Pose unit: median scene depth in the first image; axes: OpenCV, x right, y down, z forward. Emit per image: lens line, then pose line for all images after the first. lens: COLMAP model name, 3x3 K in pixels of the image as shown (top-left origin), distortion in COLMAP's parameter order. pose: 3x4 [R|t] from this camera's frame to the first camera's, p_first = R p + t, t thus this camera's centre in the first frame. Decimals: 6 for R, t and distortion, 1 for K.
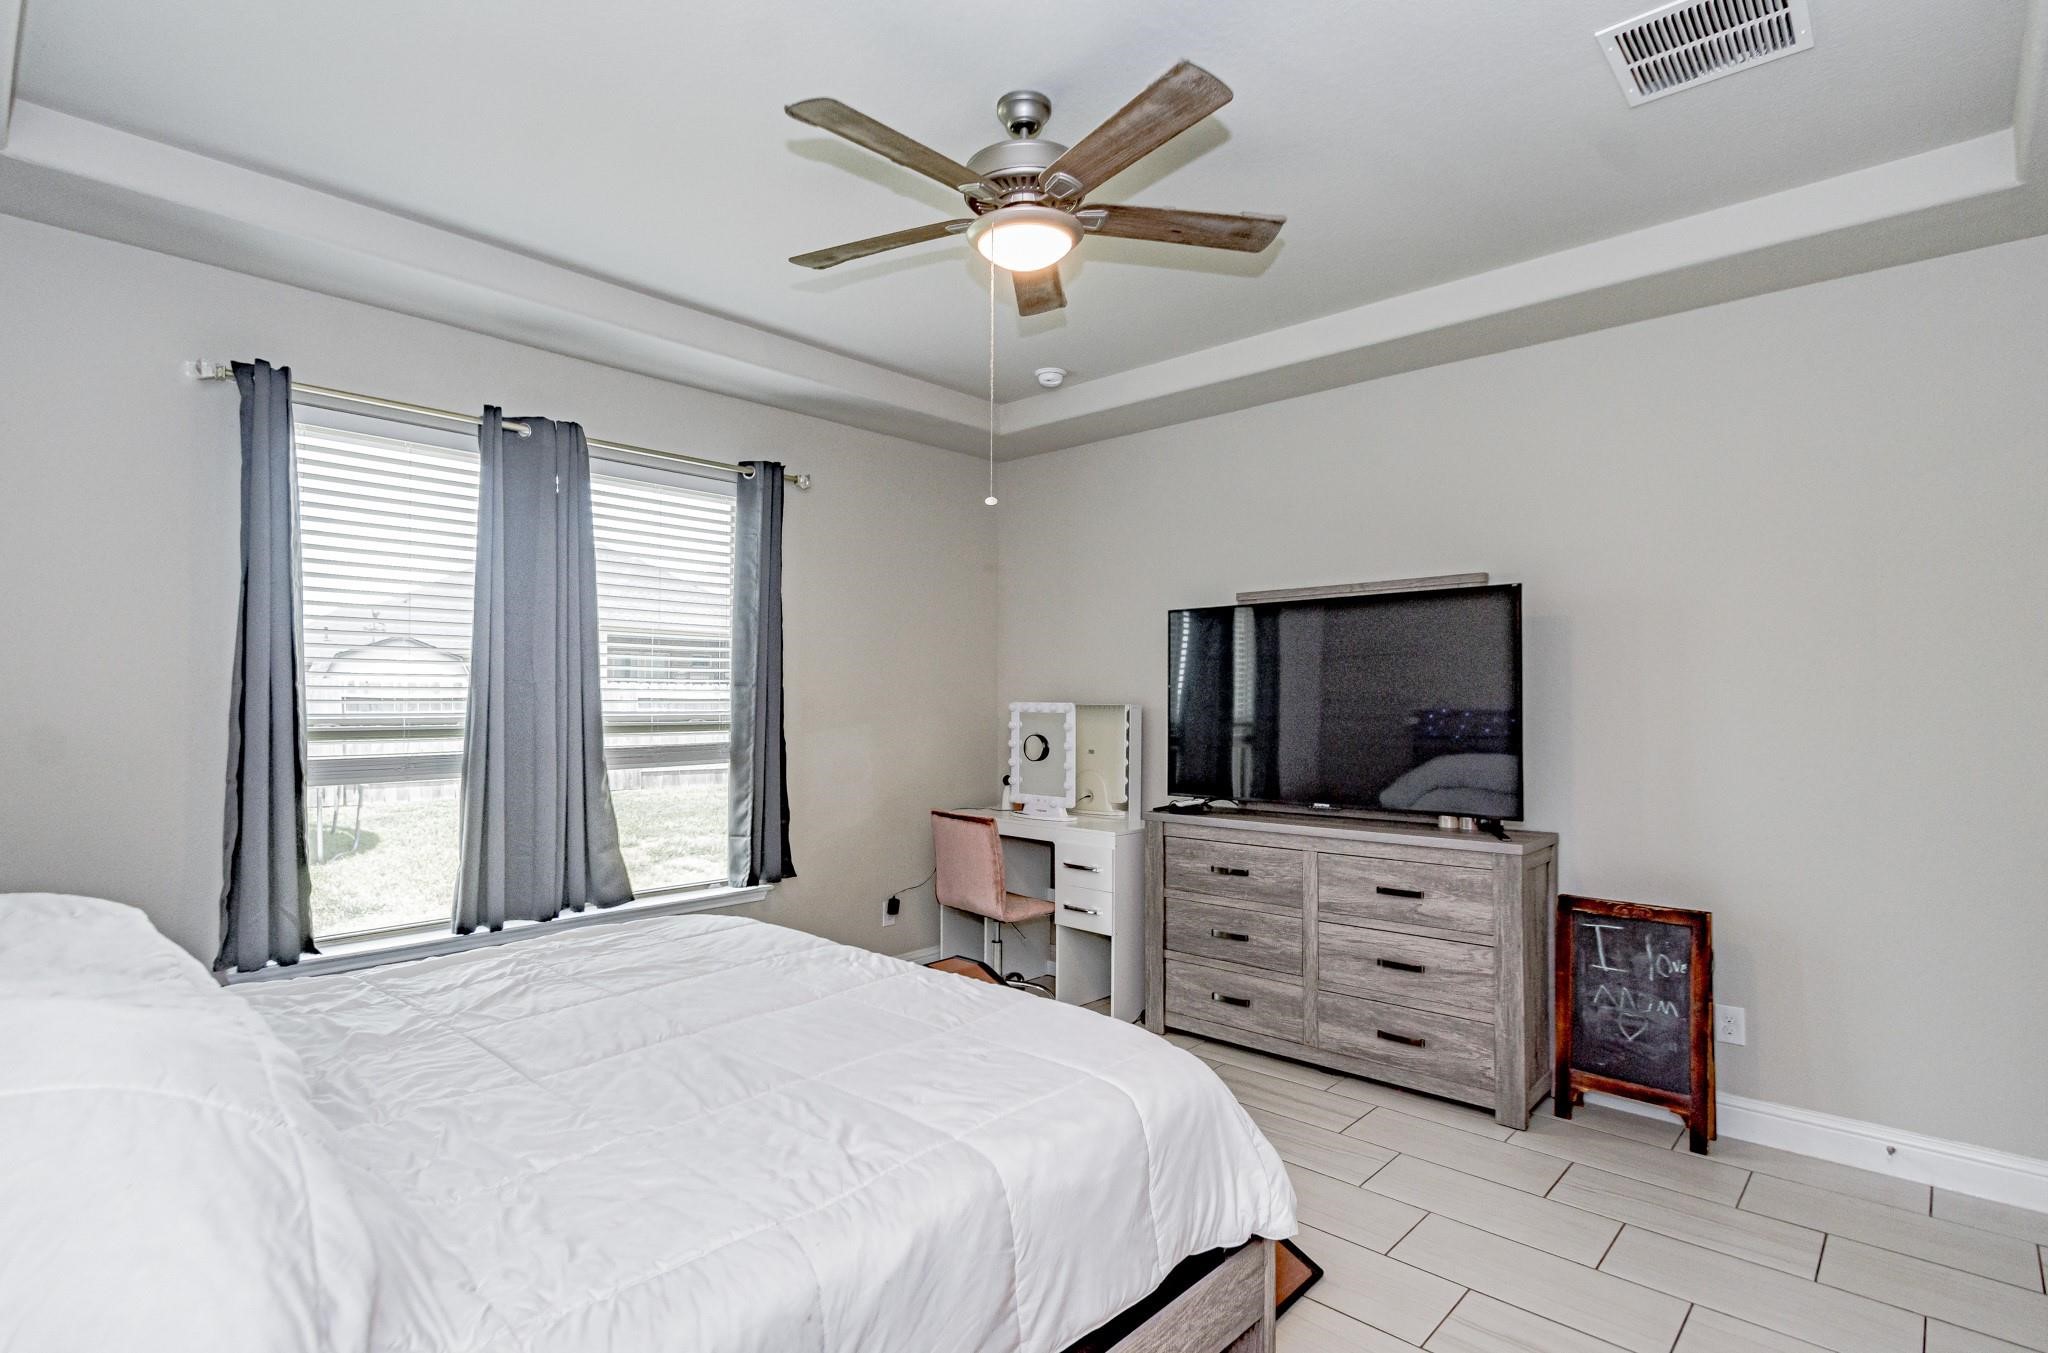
lens RADIAL K [[1001.2, 0, 1025.4], [0, 1001.2, 687.9], [0, 0, 1]] dist [-0.000330, 0.000196]
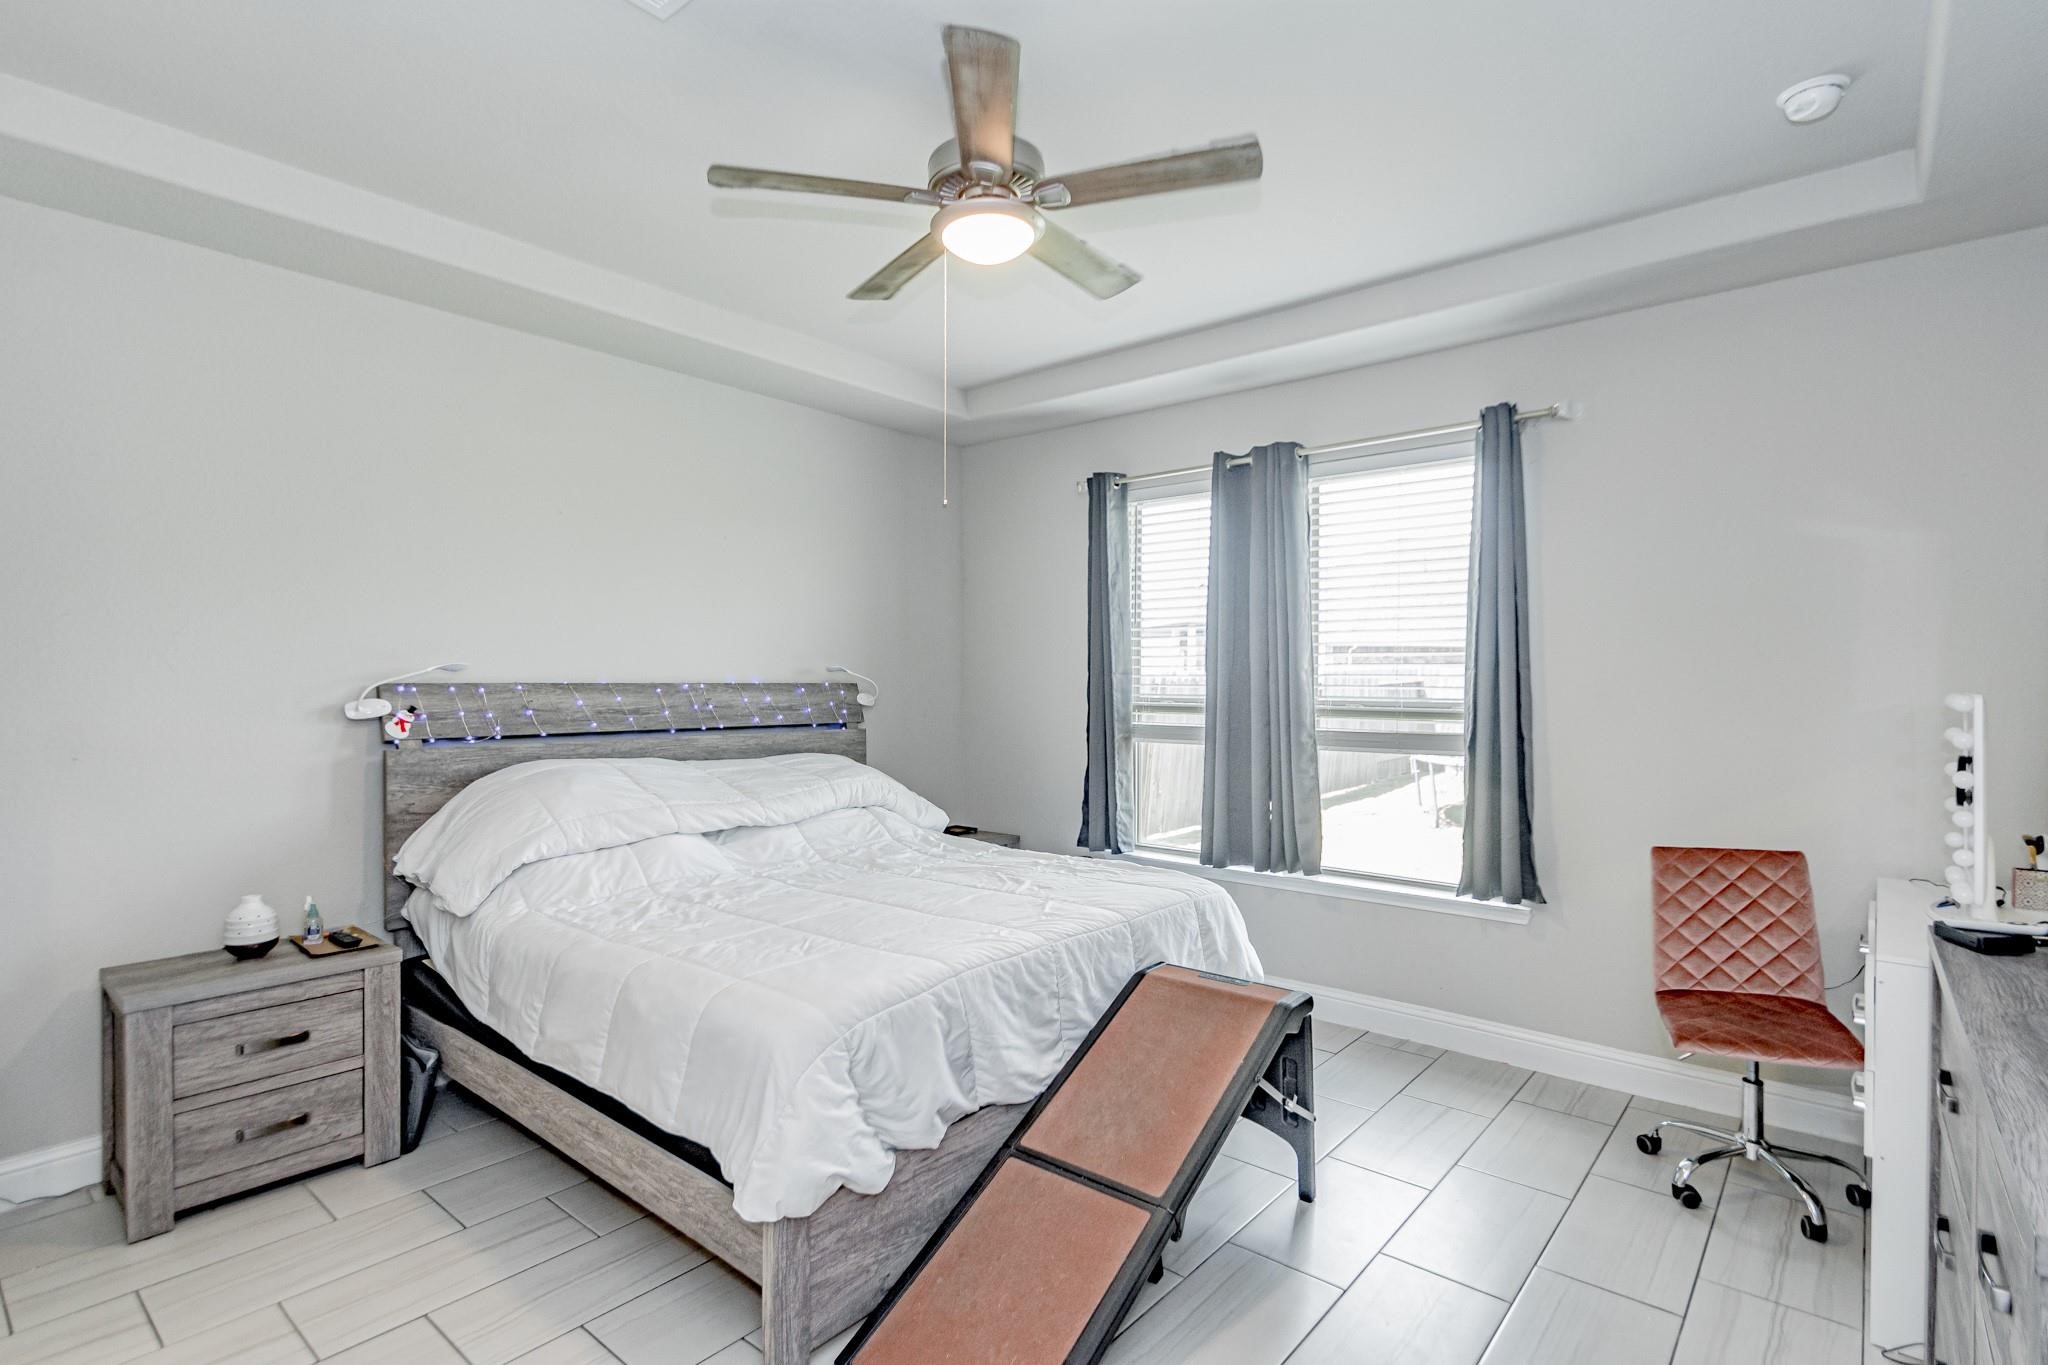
lens RADIAL K [[1001.2, 0, 1024.6], [0, 1001.2, 680.8], [0, 0, 1]] dist [-0.000330, 0.000196]
pose [[0.051036, -0.005870, -0.998680, 0.719346], [0.007528, 0.999957, -0.005493, 0.012011], [0.998668, -0.007237, 0.051078, 0.692715]]
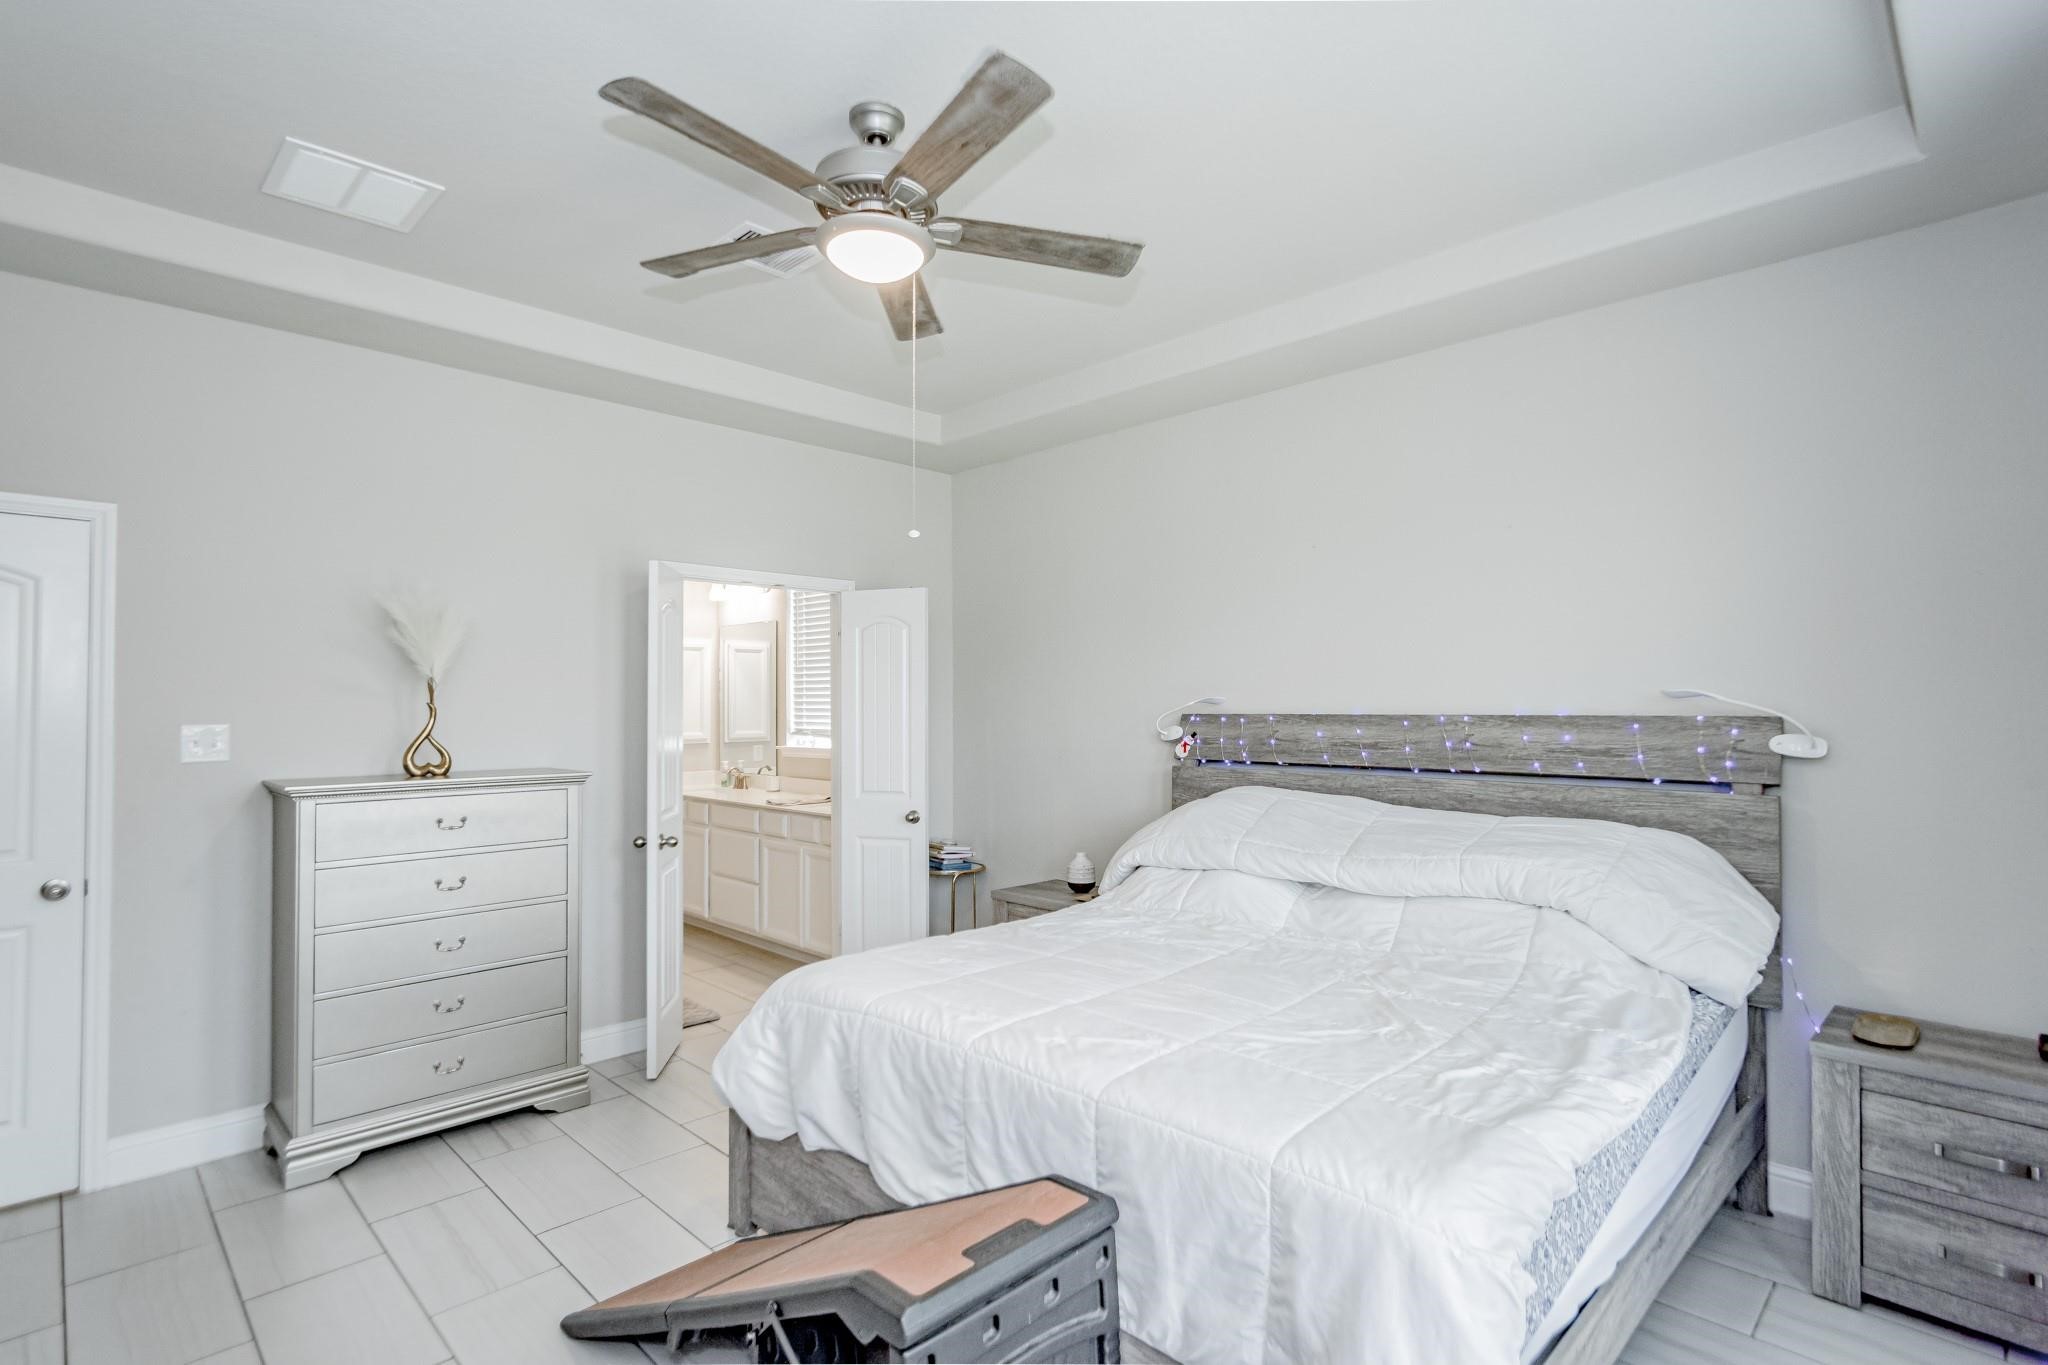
lens RADIAL K [[1001.2, 0, 1022.3], [0, 1001.2, 695.4], [0, 0, 1]] dist [-0.000330, 0.000196]
pose [[-0.999359, -0.008232, 0.034842, -0.716212], [-0.009129, 0.999629, -0.025652, 0.017322], [-0.034618, -0.025953, -0.999064, 1.841938]]
